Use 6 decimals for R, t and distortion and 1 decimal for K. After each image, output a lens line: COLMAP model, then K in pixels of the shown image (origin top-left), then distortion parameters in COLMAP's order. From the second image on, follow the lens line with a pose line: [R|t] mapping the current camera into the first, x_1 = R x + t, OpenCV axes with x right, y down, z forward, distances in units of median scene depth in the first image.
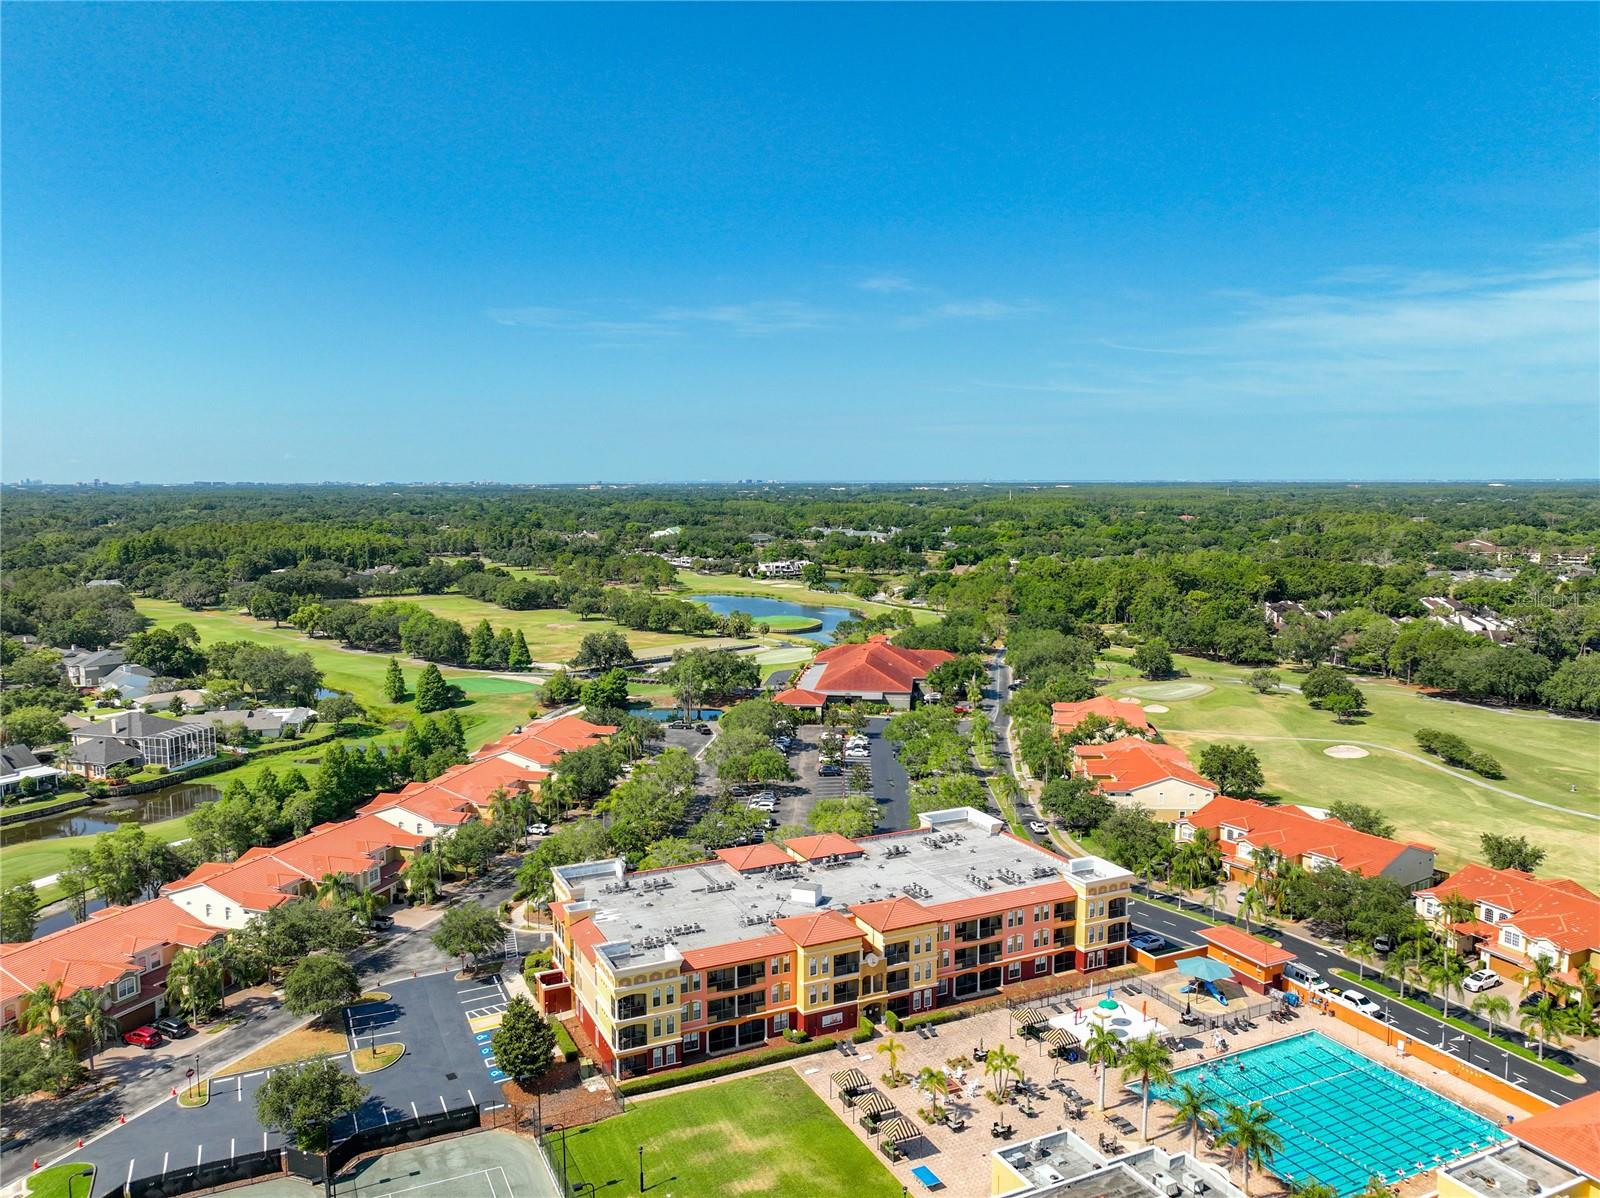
lens RADIAL K [[1153.8, 0, 800.0], [0, 1153.8, 599.0], [0, 0, 1]] dist [-0.021668, 0.010805]
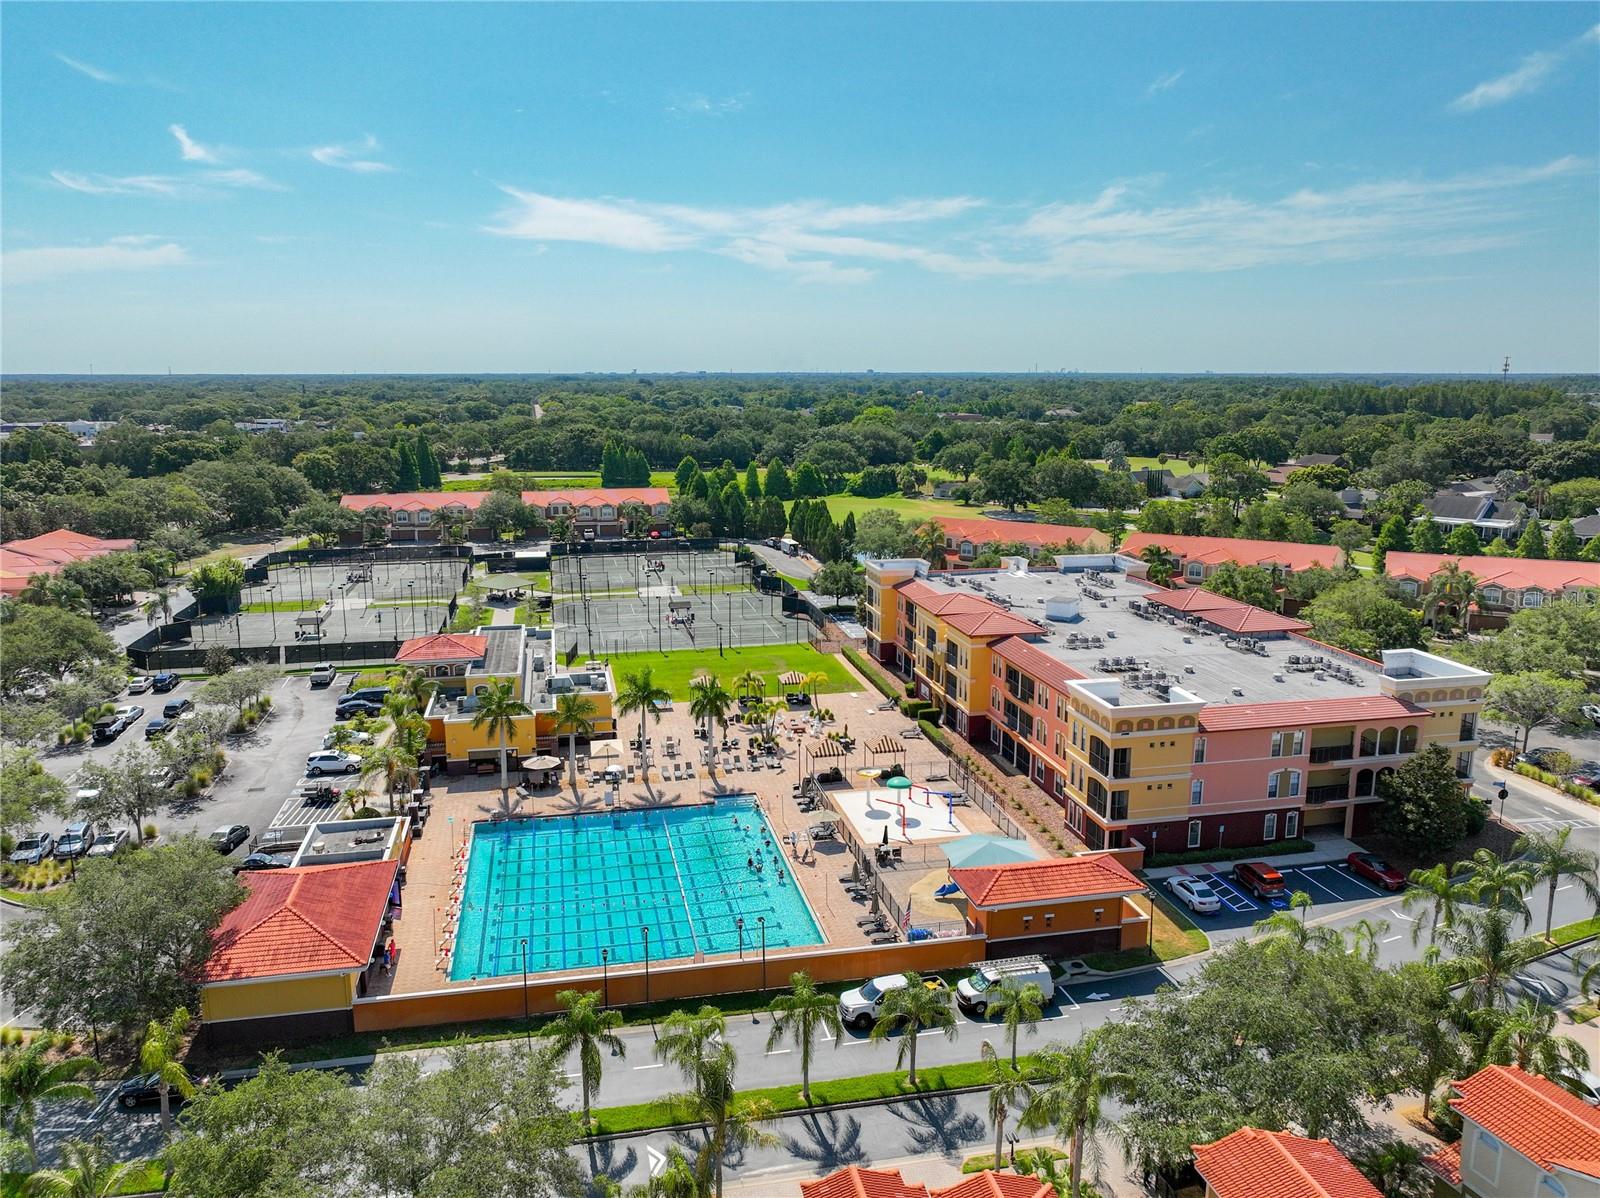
lens RADIAL K [[1143.1, 0, 800.0], [0, 1143.1, 599.0], [0, 0, 1]] dist [-0.015658, 0.002246]
pose [[-0.230935, 0.189202, -0.954396, 0.858329], [-0.096802, 0.971576, 0.216031, 0.080872], [0.968142, 0.142277, -0.206056, 0.968776]]
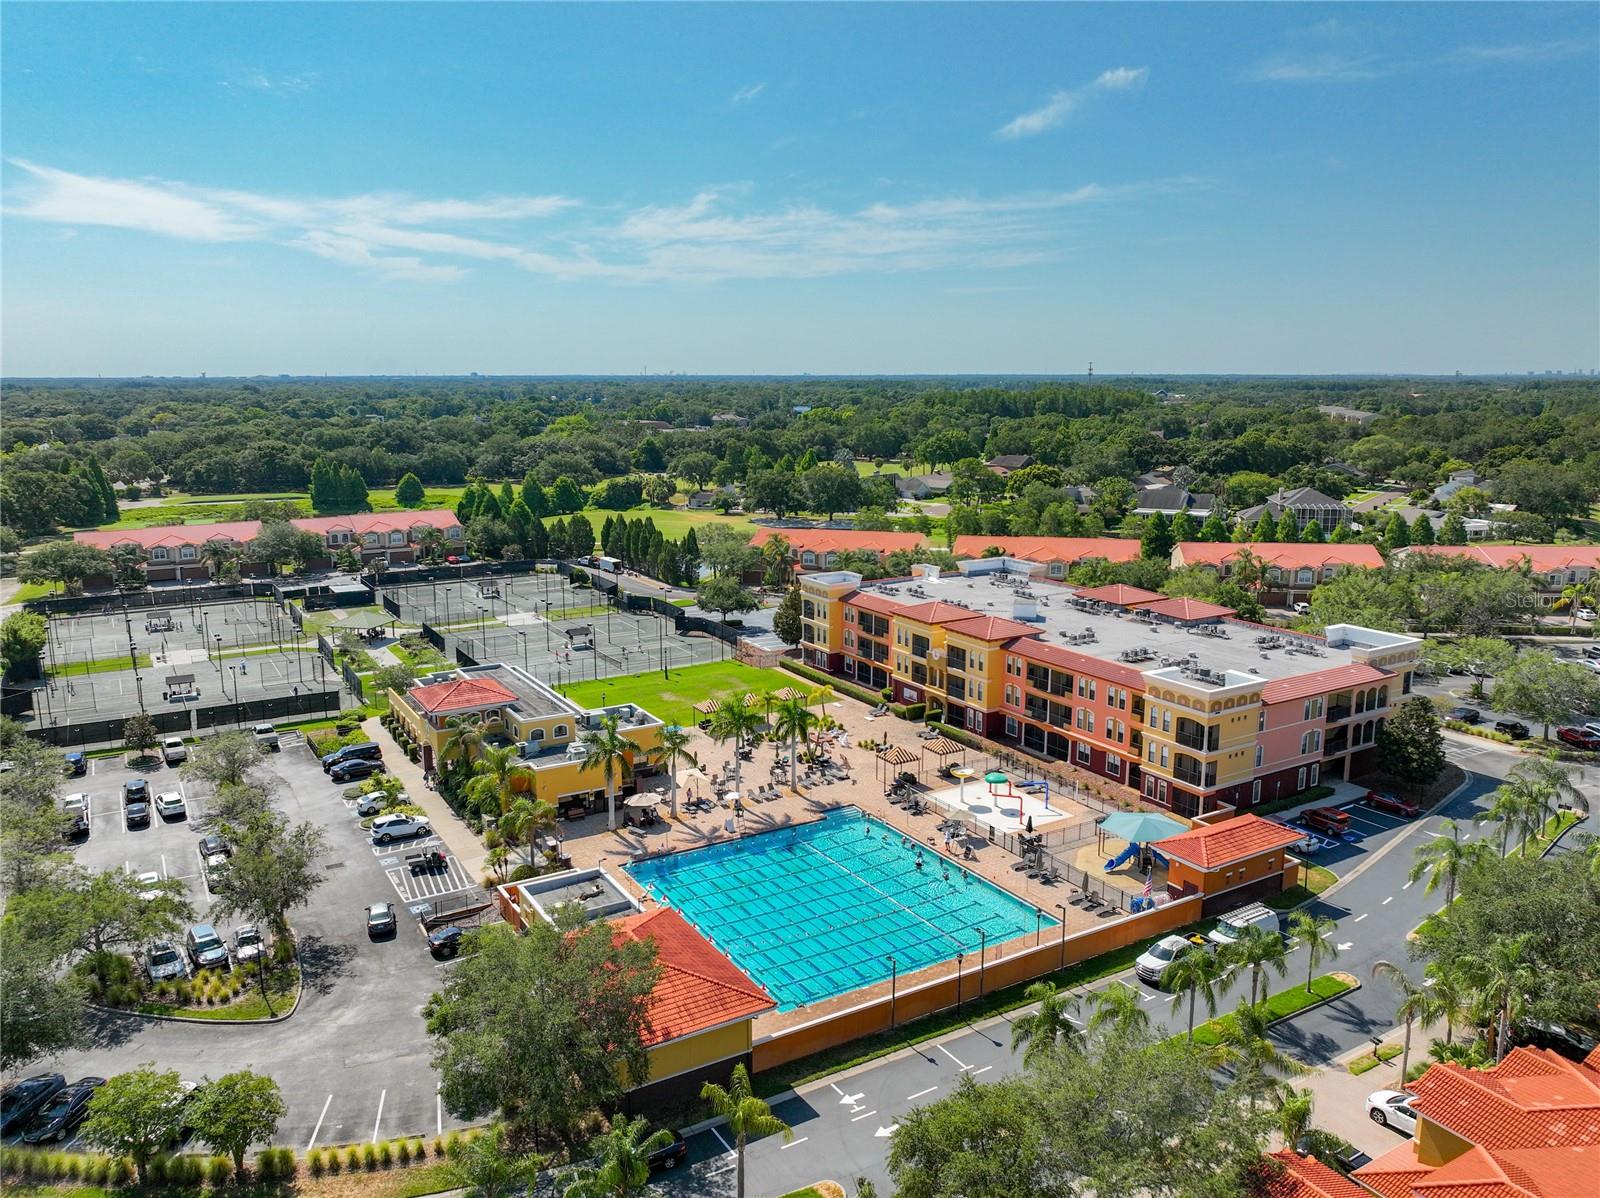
lens RADIAL K [[1153.8, 0, 800.0], [0, 1153.8, 599.0], [0, 0, 1]] dist [-0.021668, 0.010805]
pose [[0.095685, 0.189754, -0.977158, 0.916755], [-0.097850, 0.978701, 0.180472, 0.089598], [0.990591, 0.078346, 0.112214, 0.691778]]
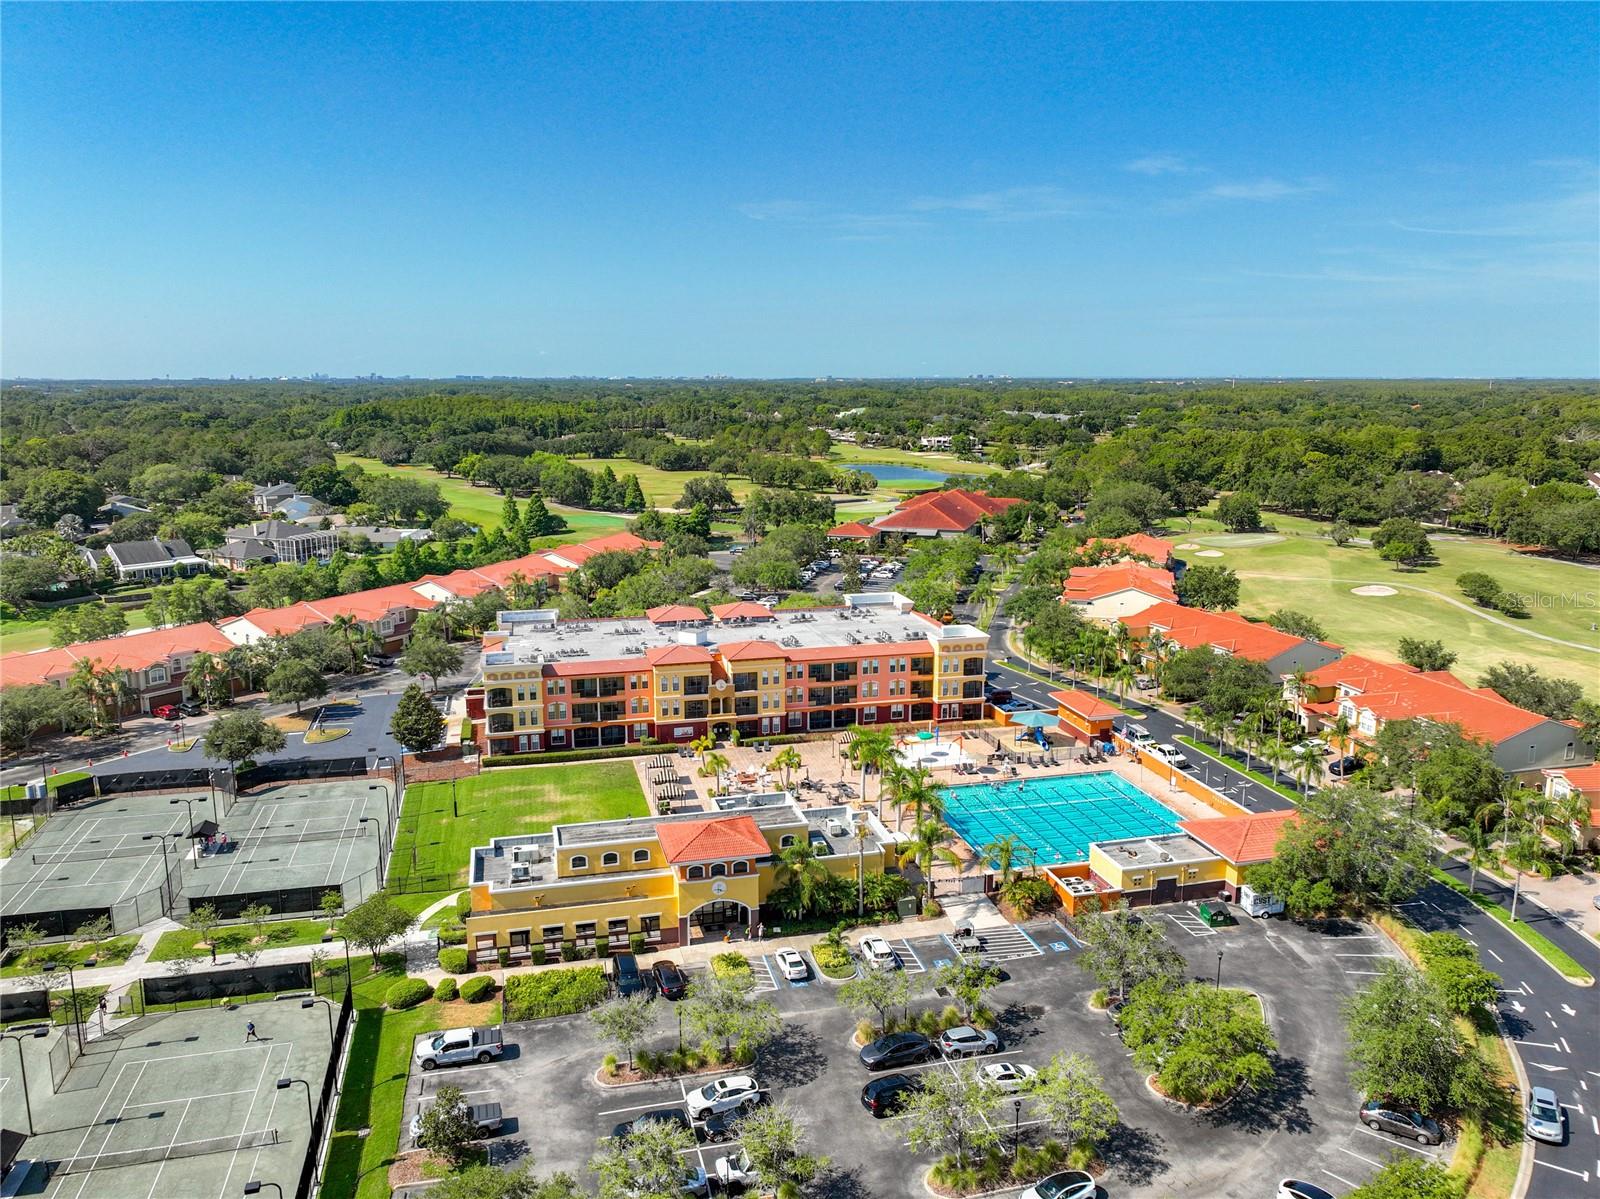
lens RADIAL K [[1143.1, 0, 800.0], [0, 1143.1, 599.5], [0, 0, 1]] dist [-0.015658, 0.002246]
pose [[0.981025, 0.038611, -0.189997, 0.320928], [-0.021027, 0.995377, 0.093710, 0.106957], [0.192737, -0.087937, 0.977302, -0.090589]]
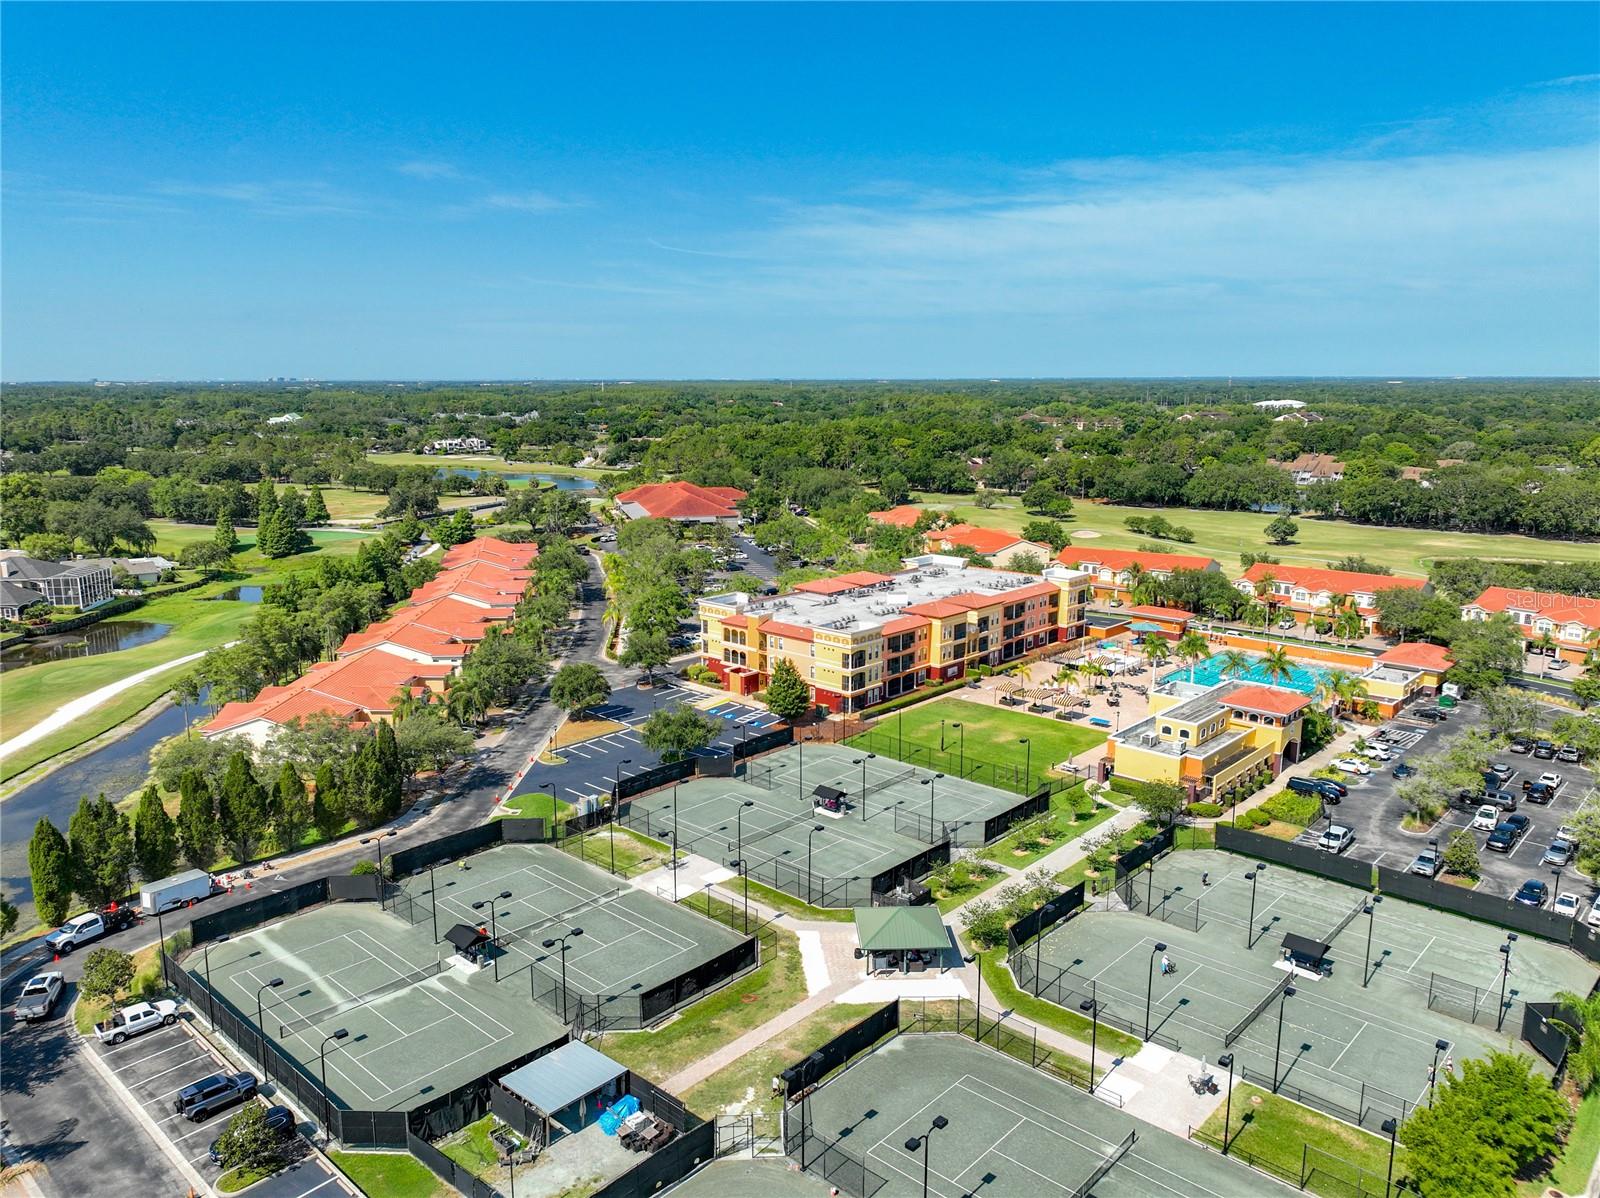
lens RADIAL K [[1121.6, 0, 800.0], [0, 1121.6, 599.0], [0, 0, 1]] dist [-0.002215, 0.000494]
pose [[0.929665, -0.070103, 0.361674, -0.569472], [0.036686, 0.994465, 0.098456, 0.119997], [-0.366574, -0.078262, 0.927092, -0.180526]]
